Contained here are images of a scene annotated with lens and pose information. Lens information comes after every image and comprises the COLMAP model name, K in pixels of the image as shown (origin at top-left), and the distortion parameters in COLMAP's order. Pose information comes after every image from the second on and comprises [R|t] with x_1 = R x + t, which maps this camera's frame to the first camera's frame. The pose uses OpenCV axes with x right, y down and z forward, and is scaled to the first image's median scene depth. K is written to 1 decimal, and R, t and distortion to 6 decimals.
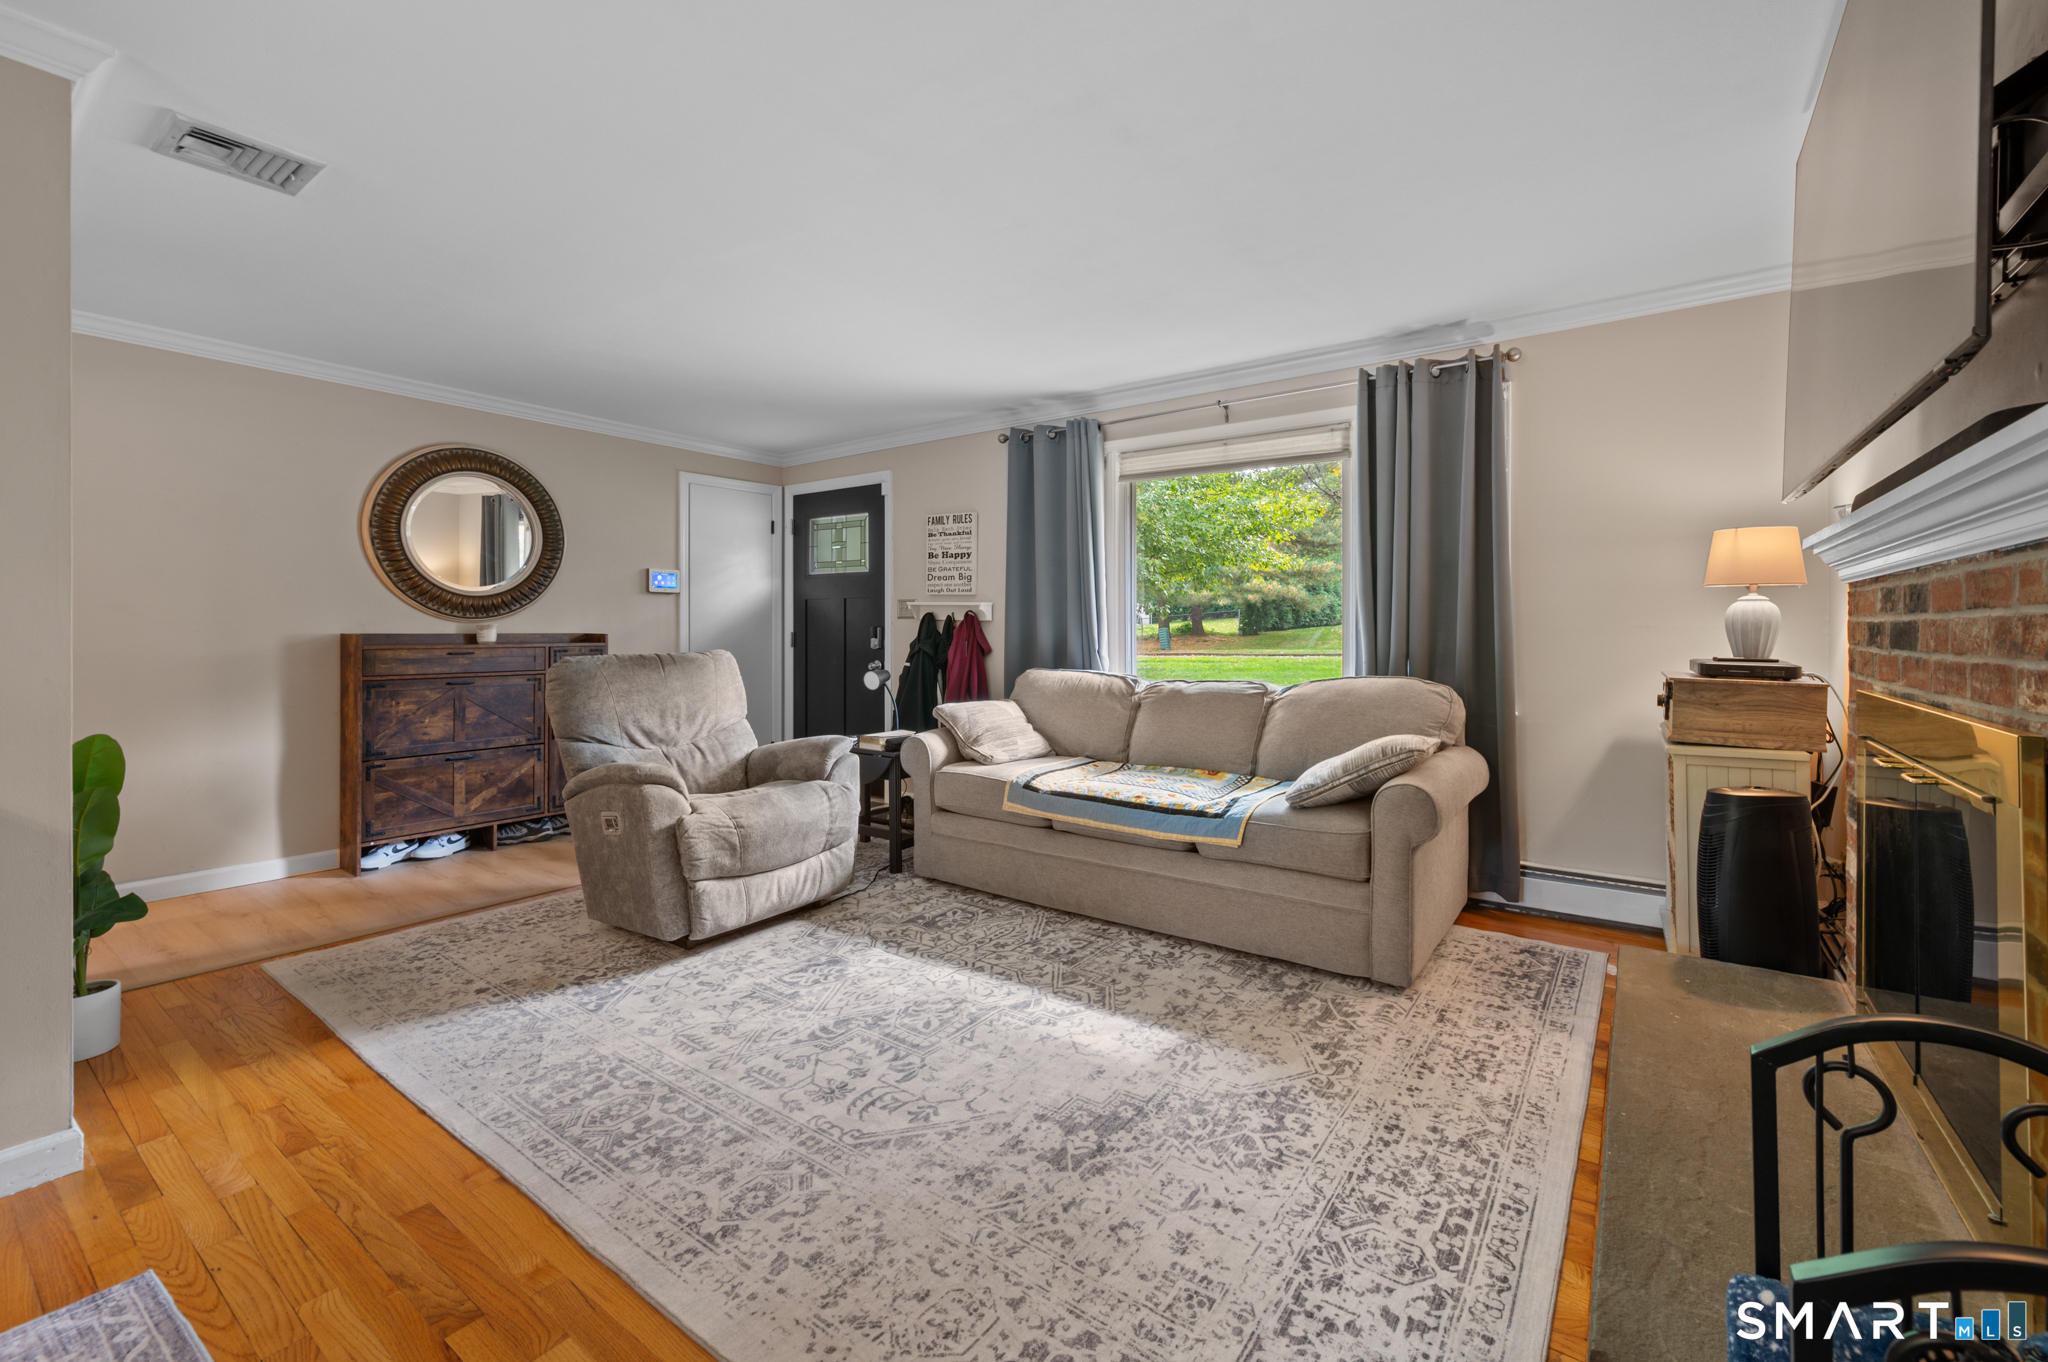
lens RADIAL K [[815.0, 0, 1085.2], [0, 815.0, 647.6], [0, 0, 1]] dist [-0.003801, -0.000819]
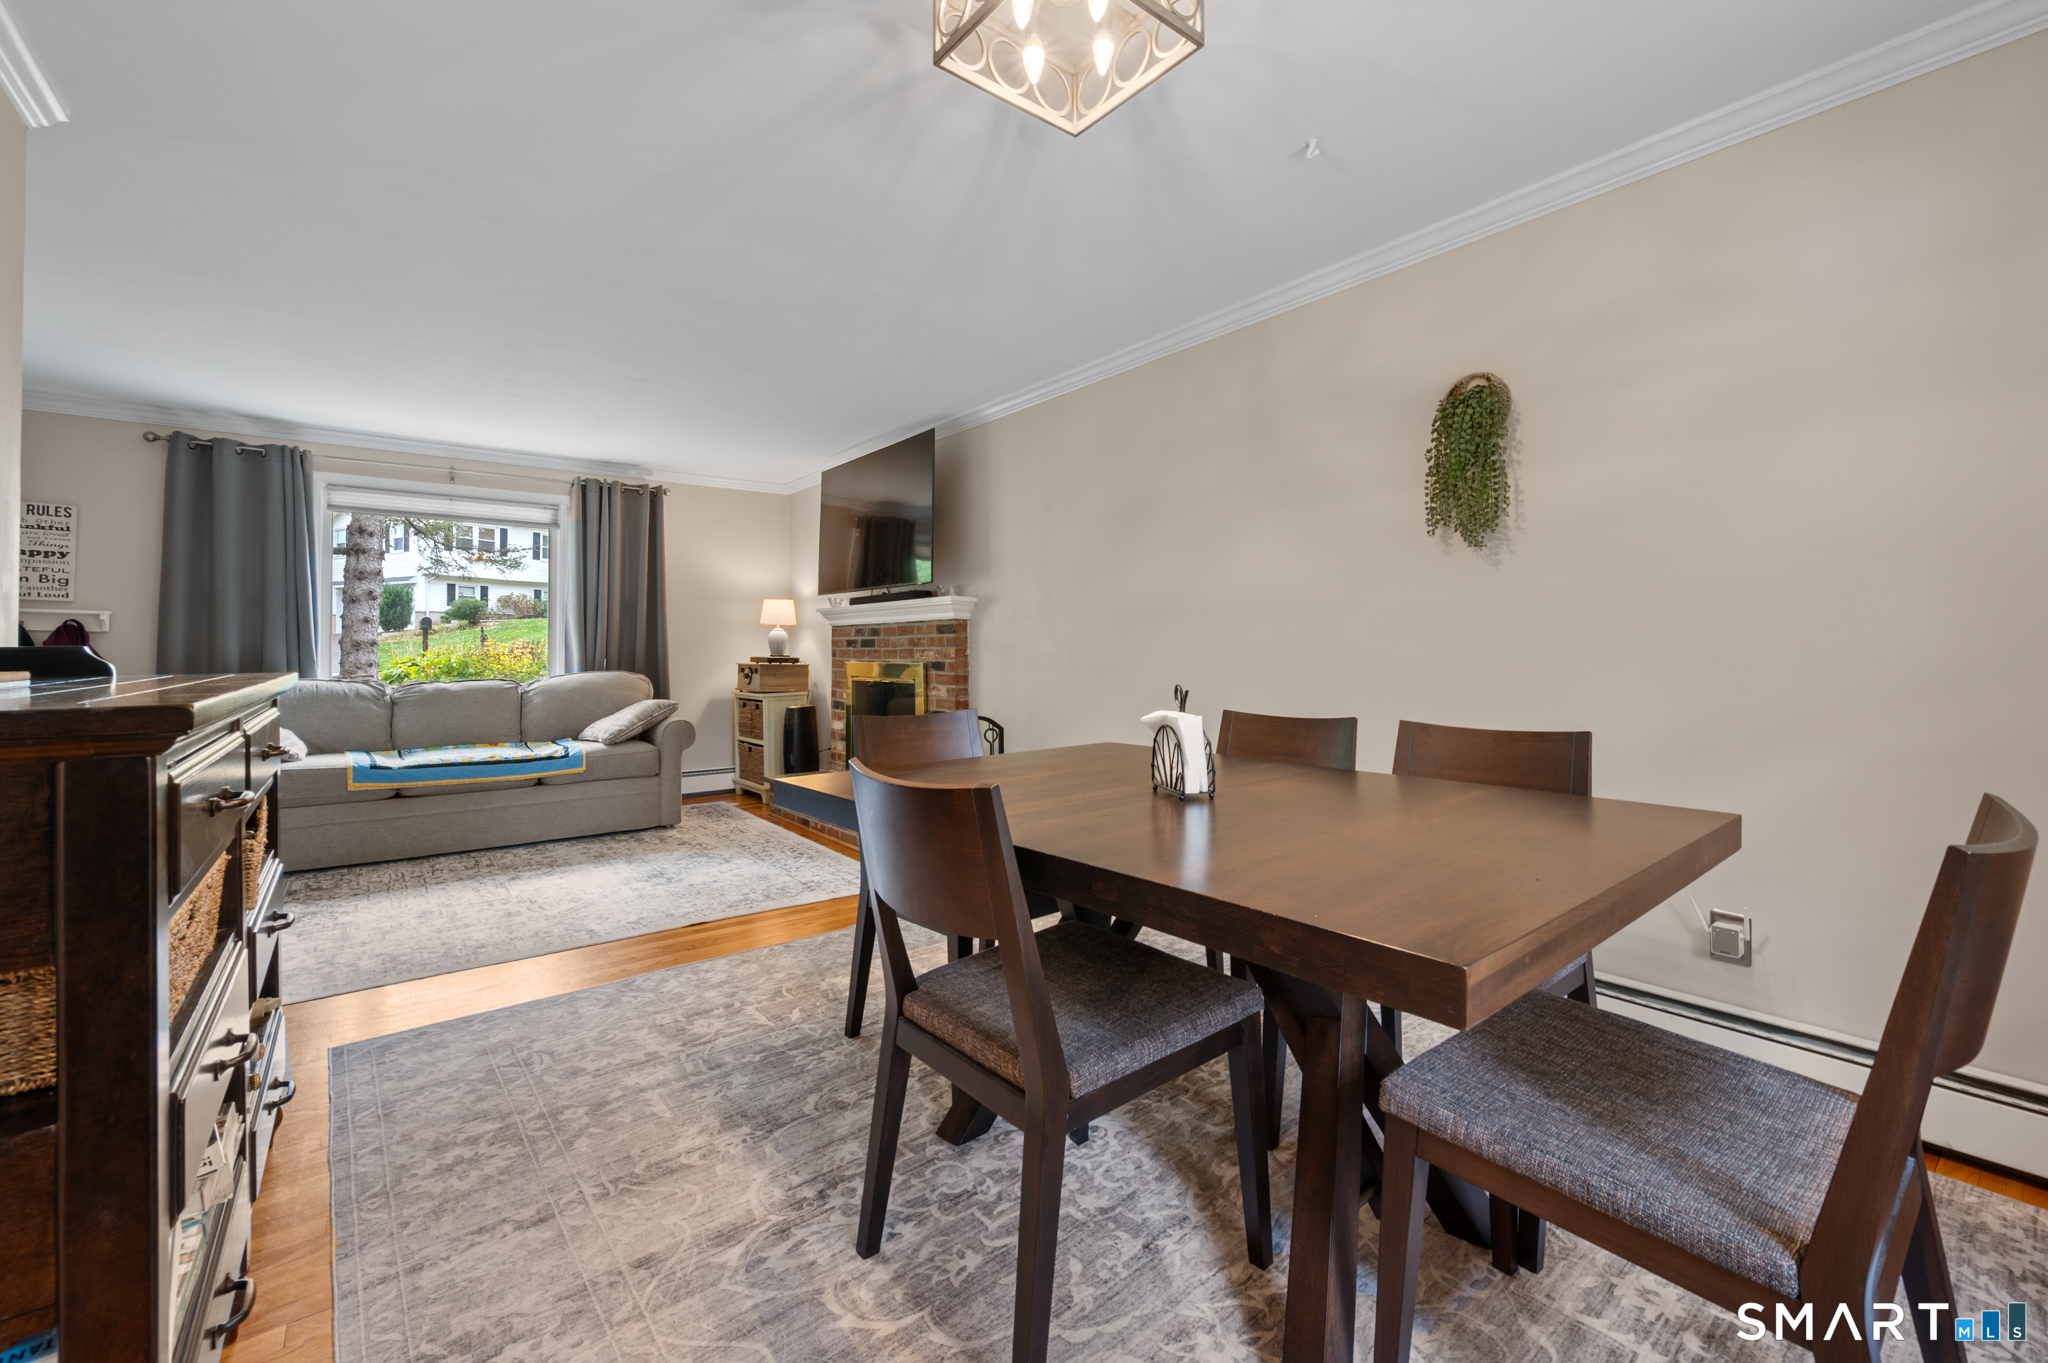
lens RADIAL K [[815.0, 0, 1046.4], [0, 815.0, 645.6], [0, 0, 1]] dist [-0.003801, -0.000819]
pose [[0.285835, 0.005111, 0.958265, -1.121775], [0.028597, 0.999495, -0.013861, 0.037868], [-0.957852, 0.031365, 0.285545, -0.380133]]
